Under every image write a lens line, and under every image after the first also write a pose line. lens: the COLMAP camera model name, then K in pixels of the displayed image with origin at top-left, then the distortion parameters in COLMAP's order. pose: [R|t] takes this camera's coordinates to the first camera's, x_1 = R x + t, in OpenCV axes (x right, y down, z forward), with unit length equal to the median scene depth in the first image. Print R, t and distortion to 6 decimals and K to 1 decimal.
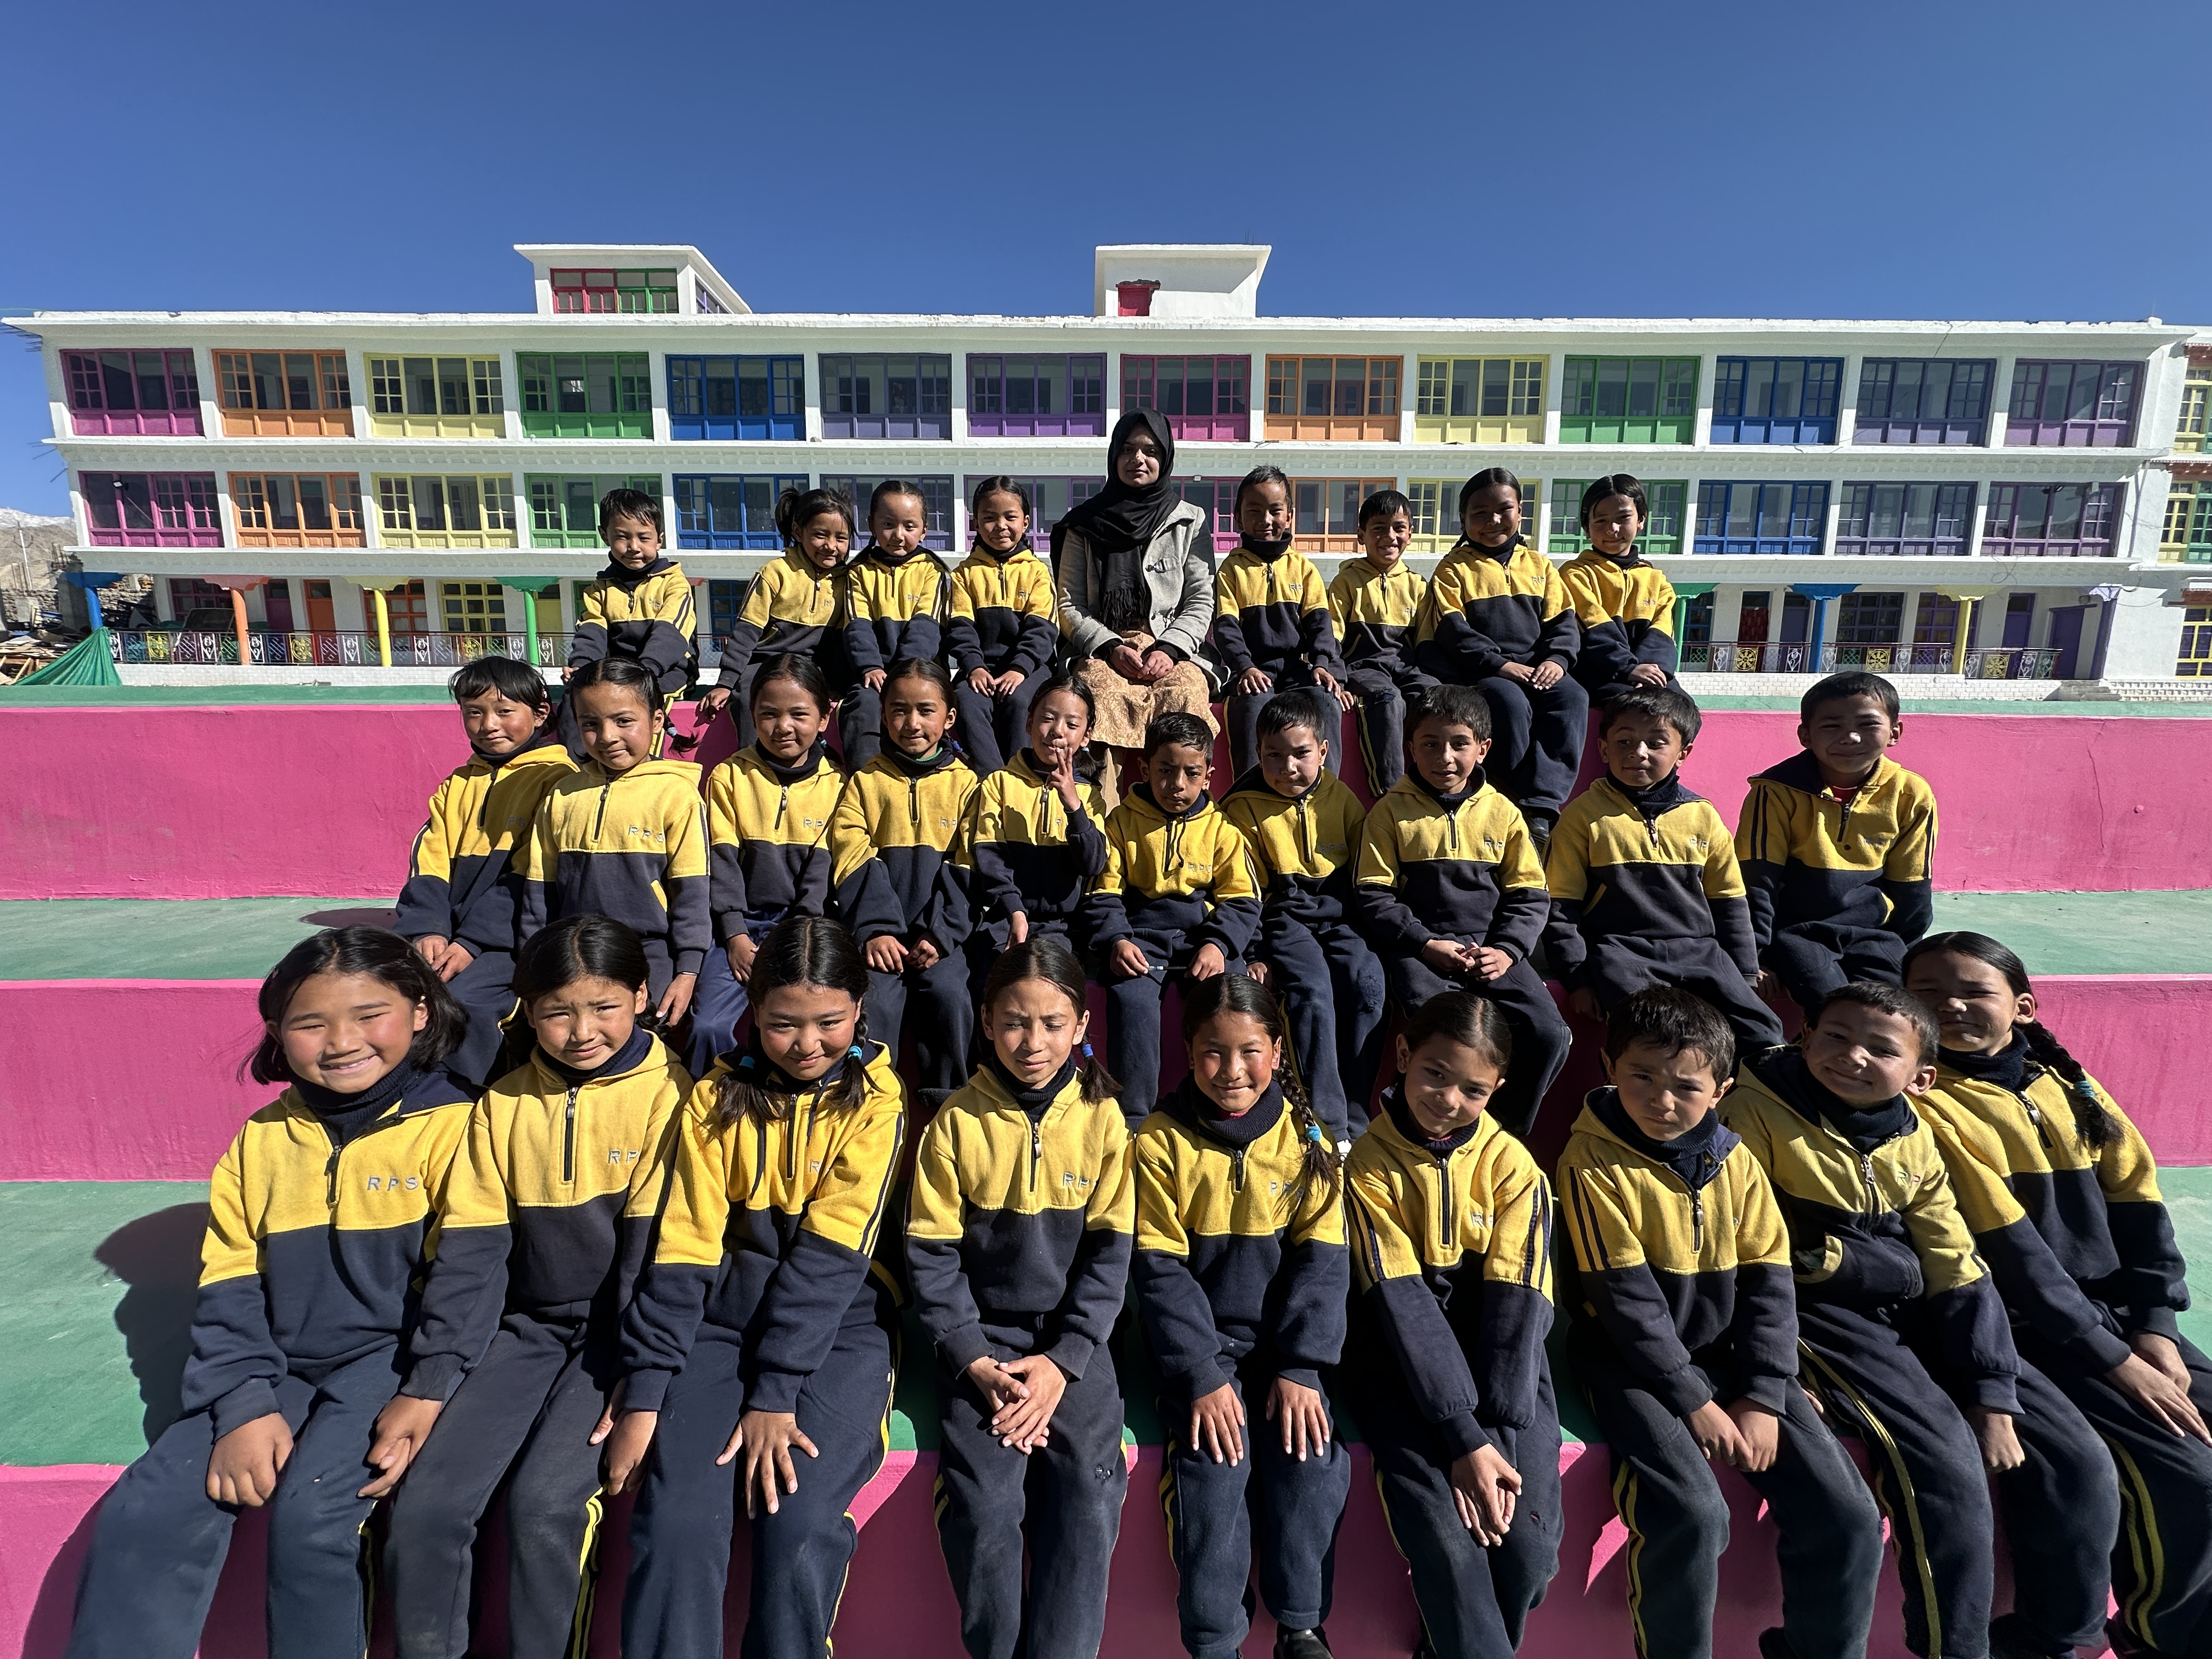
lens RADIAL K [[884.1, 0, 1119.1], [0, 884.1, 832.8], [0, 0, 1]] dist [-0.004983, 0.001278]
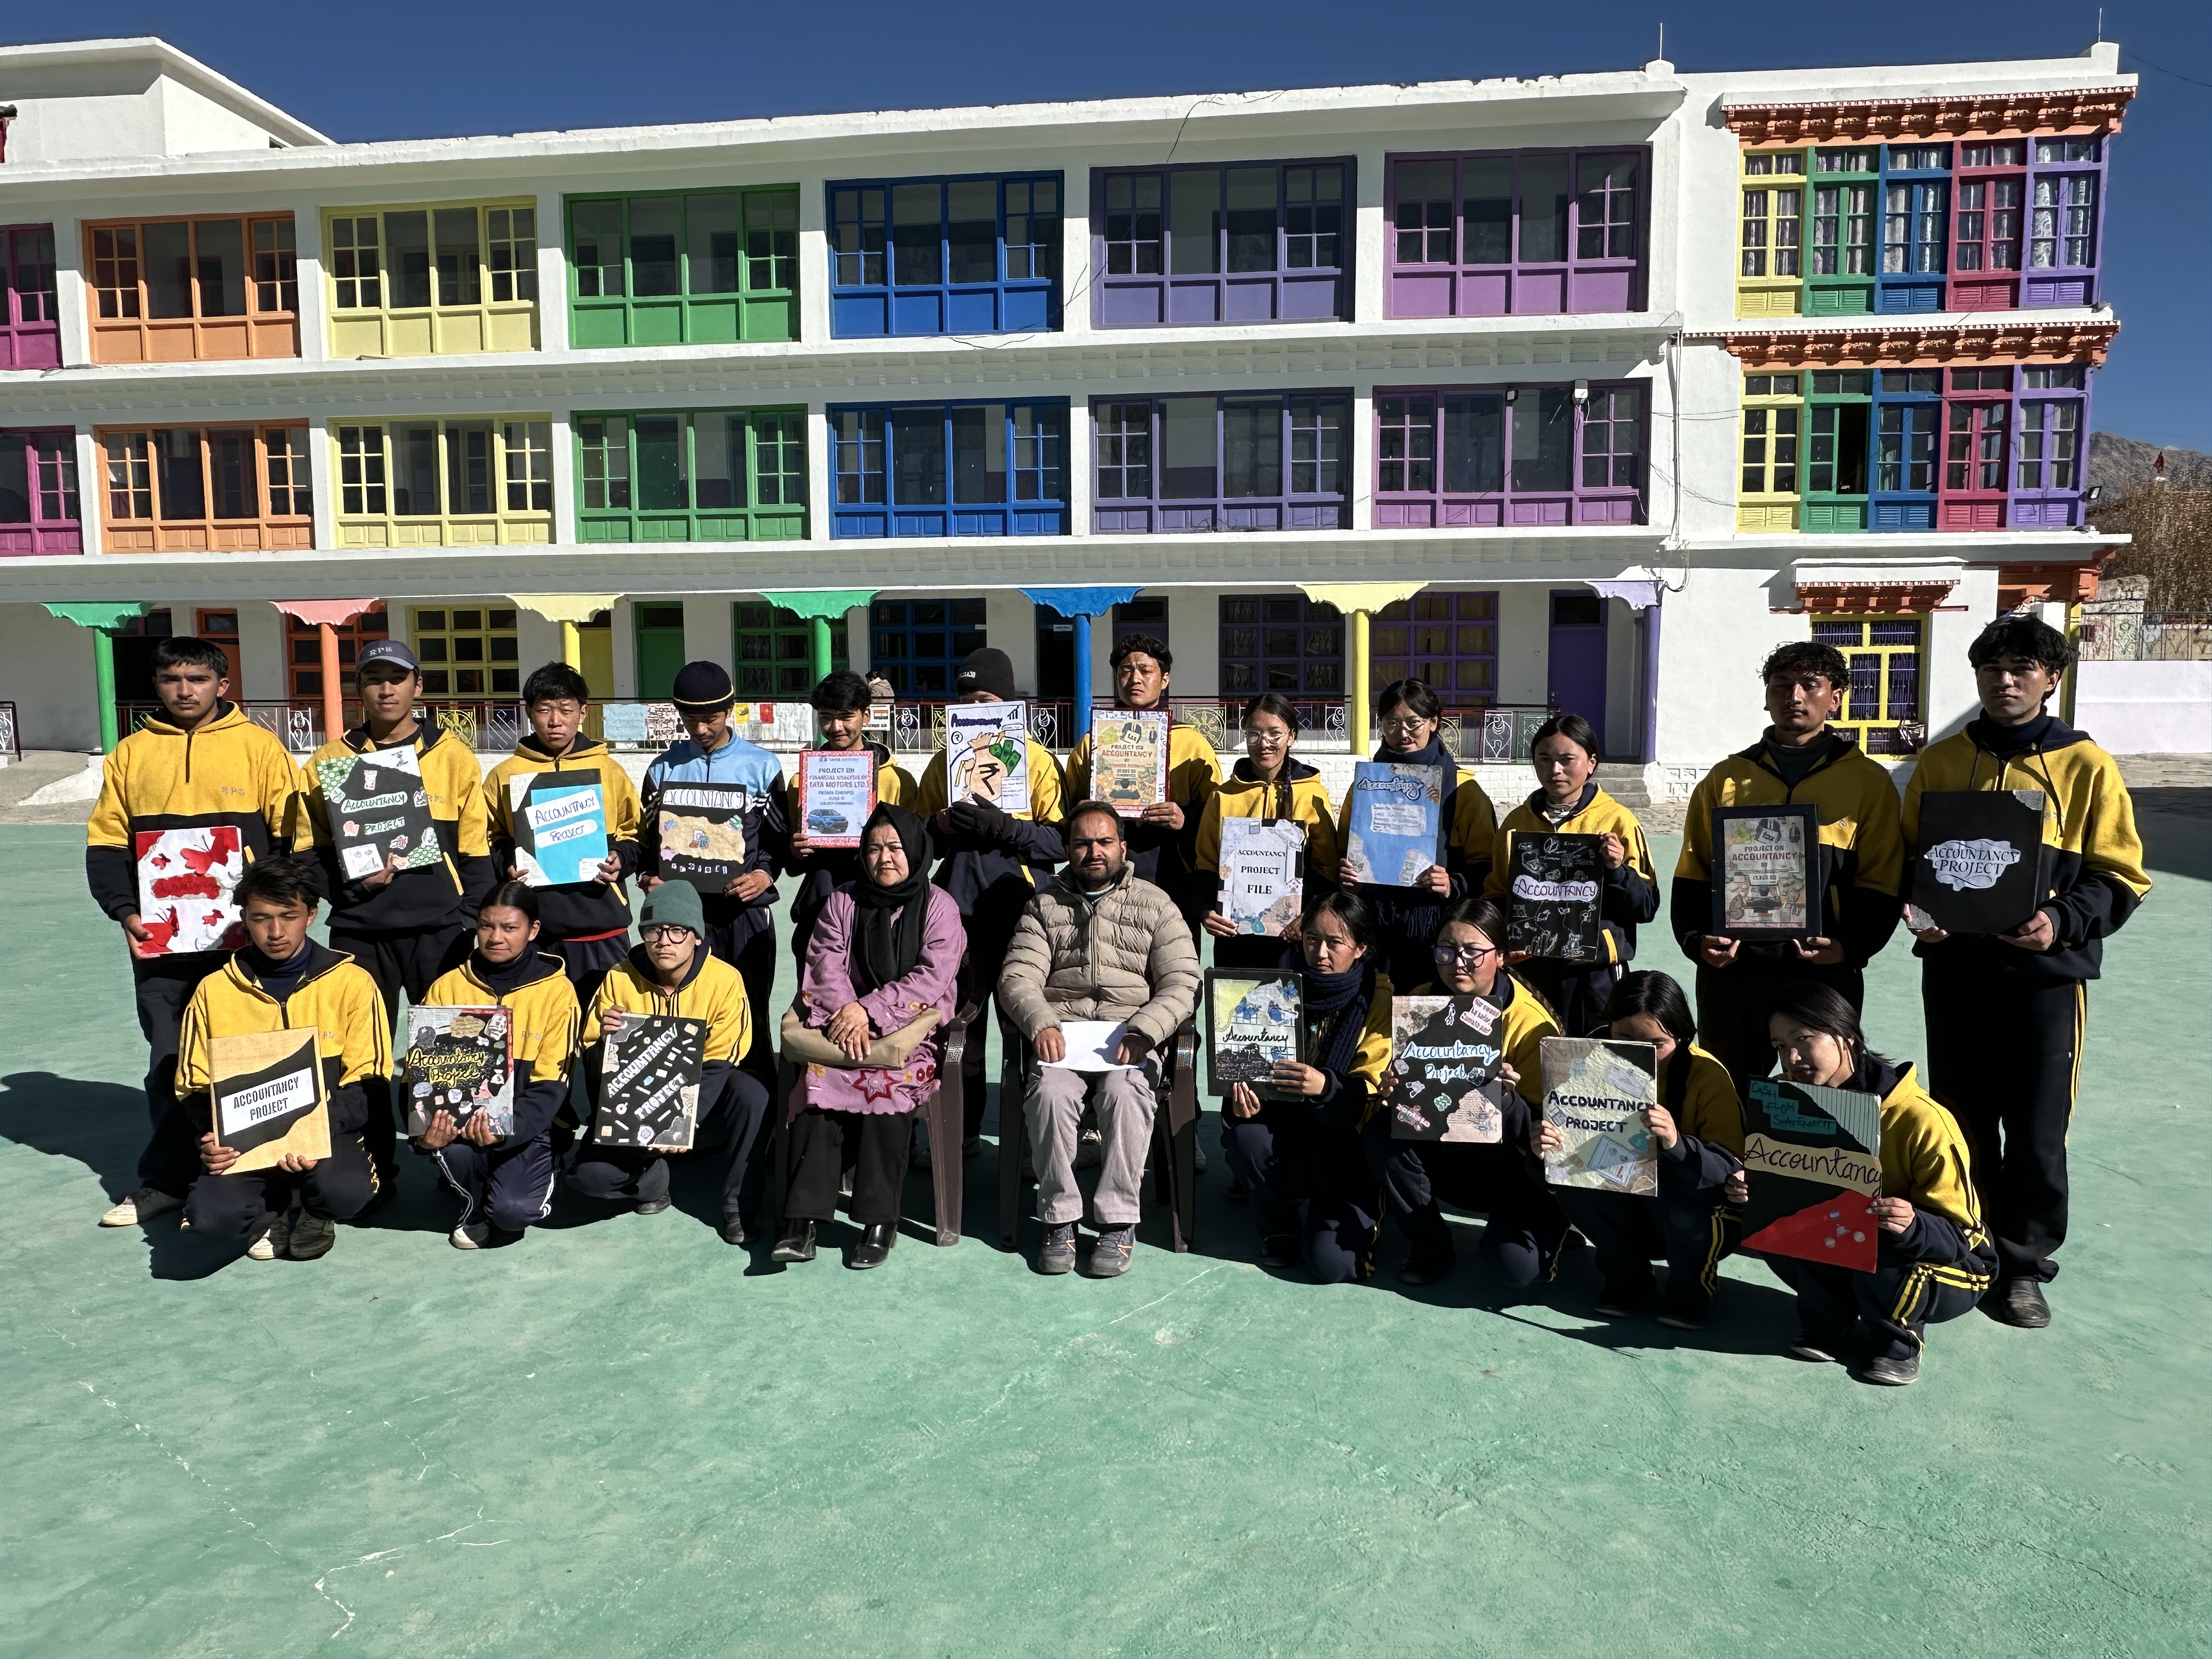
lens RADIAL K [[1443.9, 0, 1106.3], [0, 1443.9, 830.6], [0, 0, 1]] dist [0.000108, -0.003369]
pose [[0.991956, 0.003351, -0.126537, 0.946315], [-0.011245, 0.998030, -0.061721, -0.085420], [0.126081, 0.062647, 0.990040, 0.160027]]
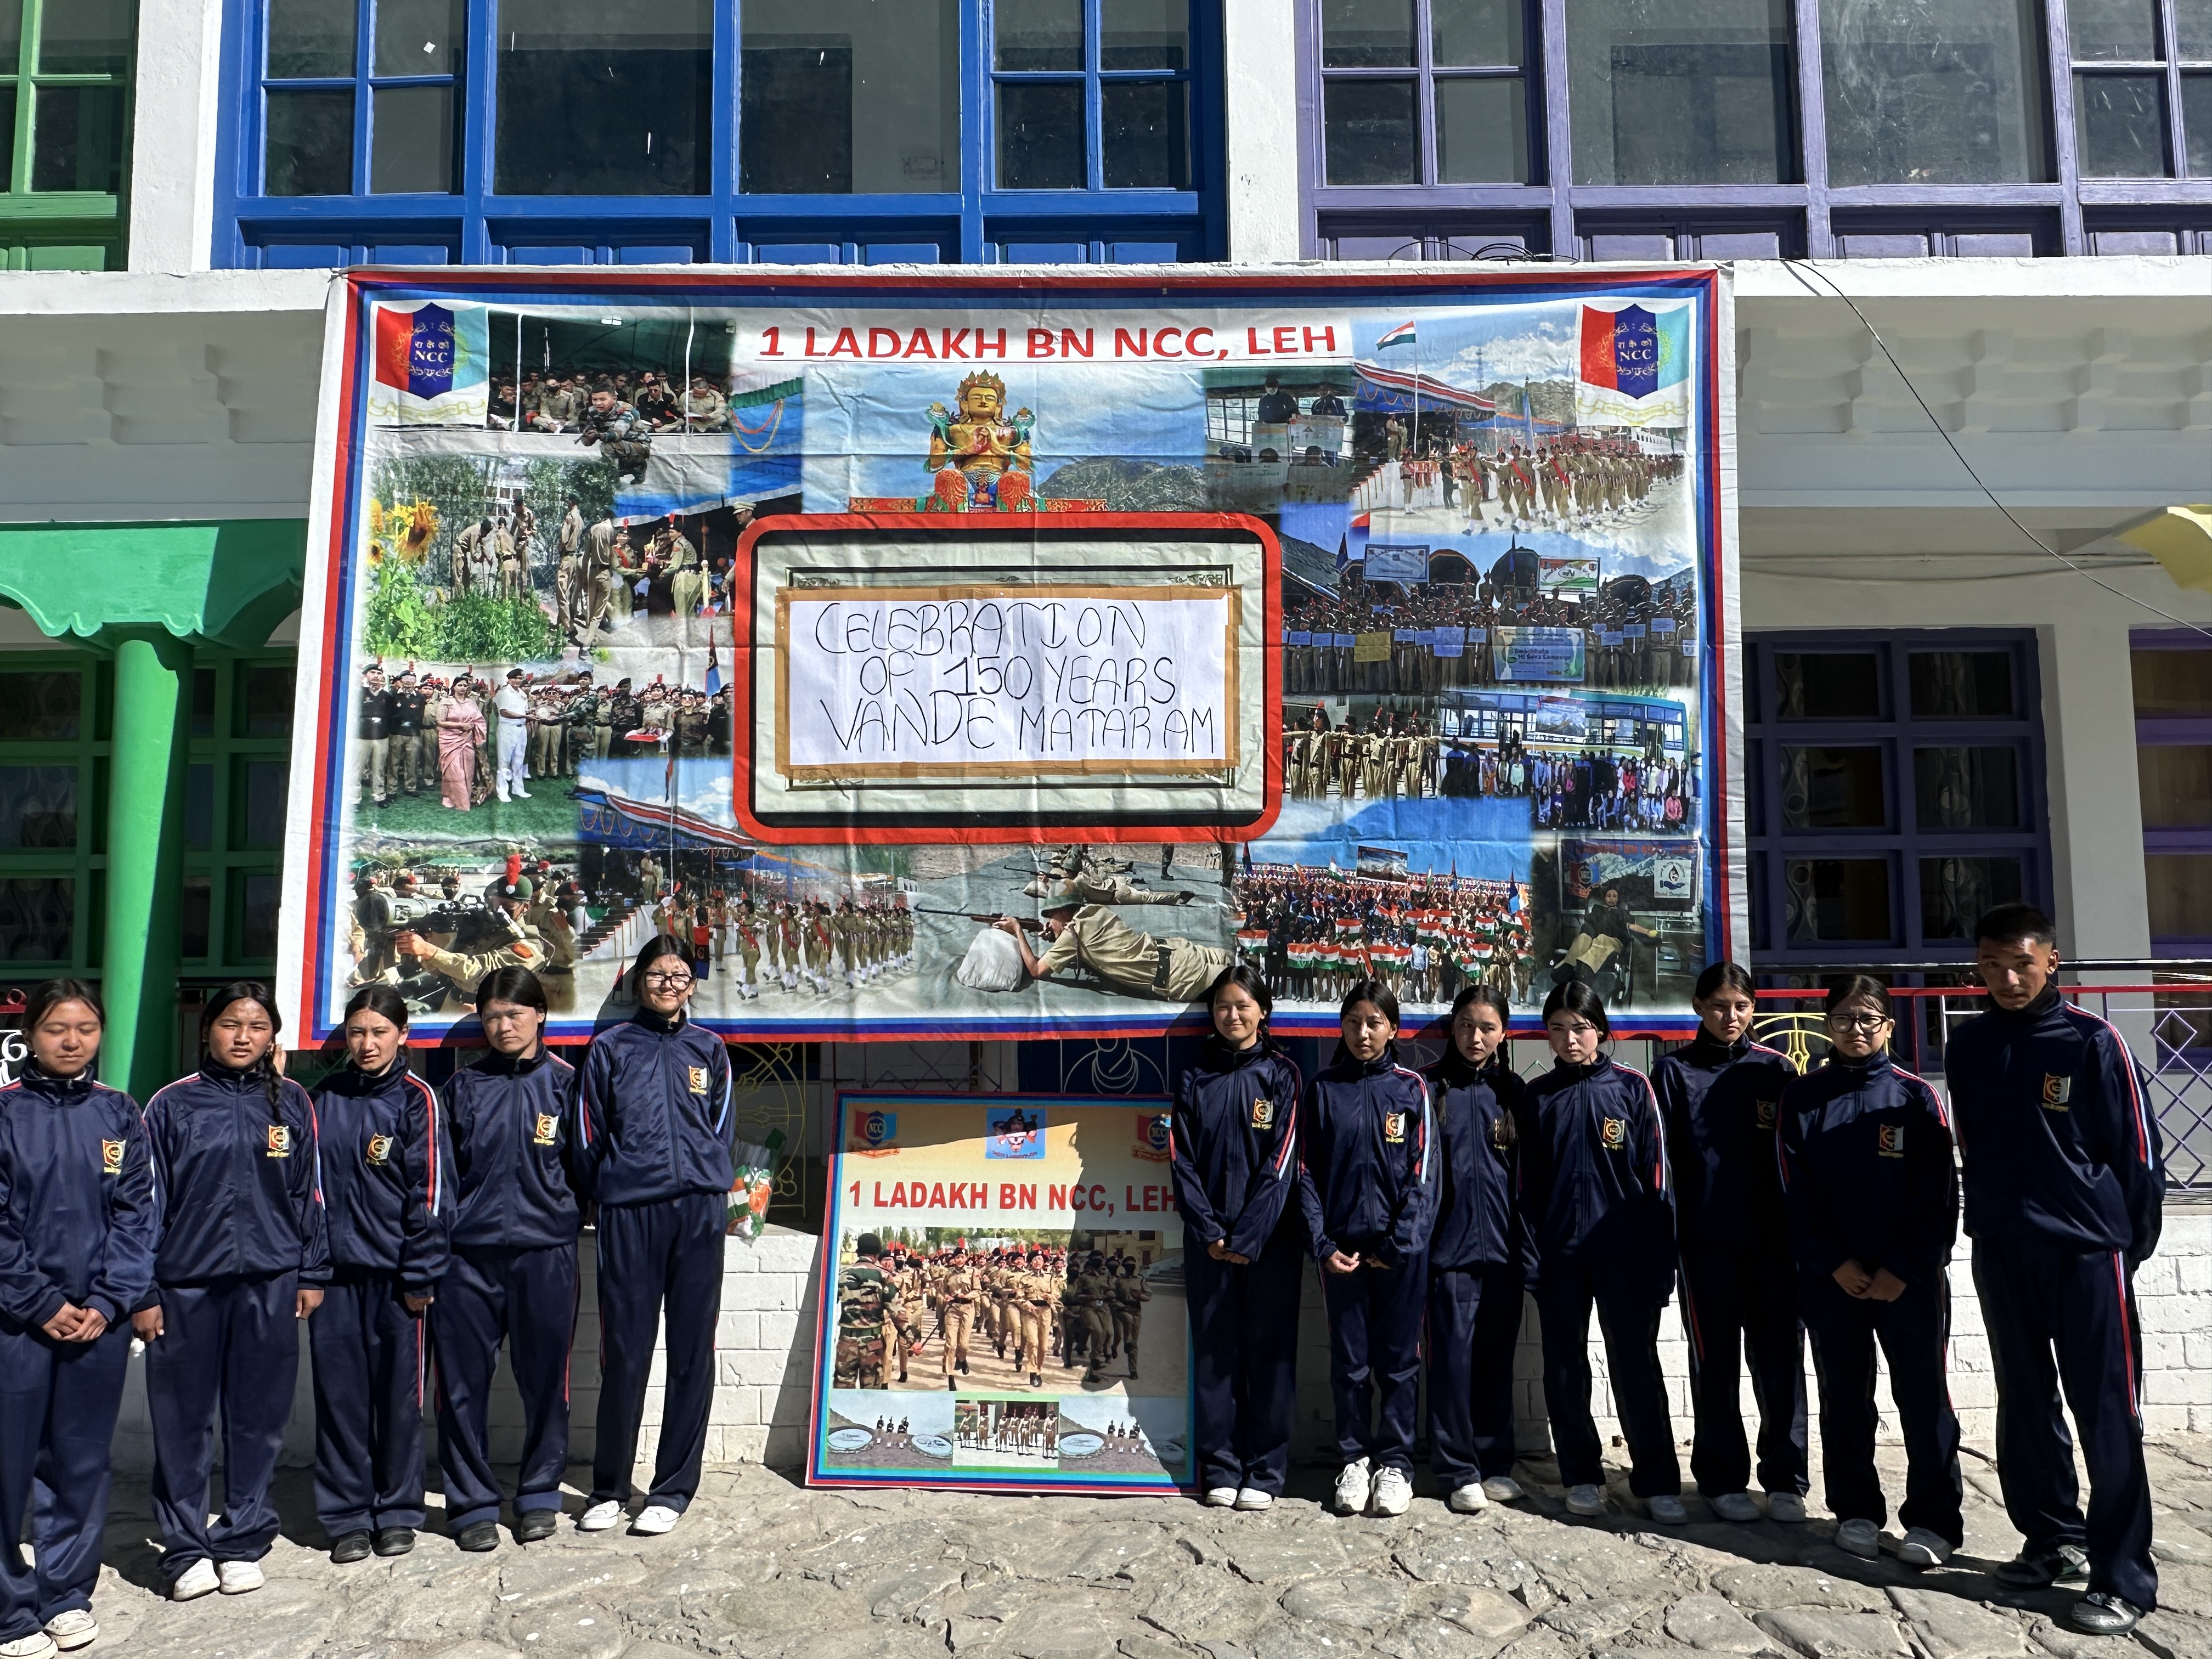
lens RADIAL K [[1575.9, 0, 1102.5], [0, 1575.9, 839.4], [0, 0, 1]] dist [0.018674, -0.028742]
pose [[0.999911, -0.013352, 0.000647, 0.793434], [0.013129, 0.971828, -0.235325, -0.188064], [0.002514, 0.235313, 0.971916, 0.805192]]
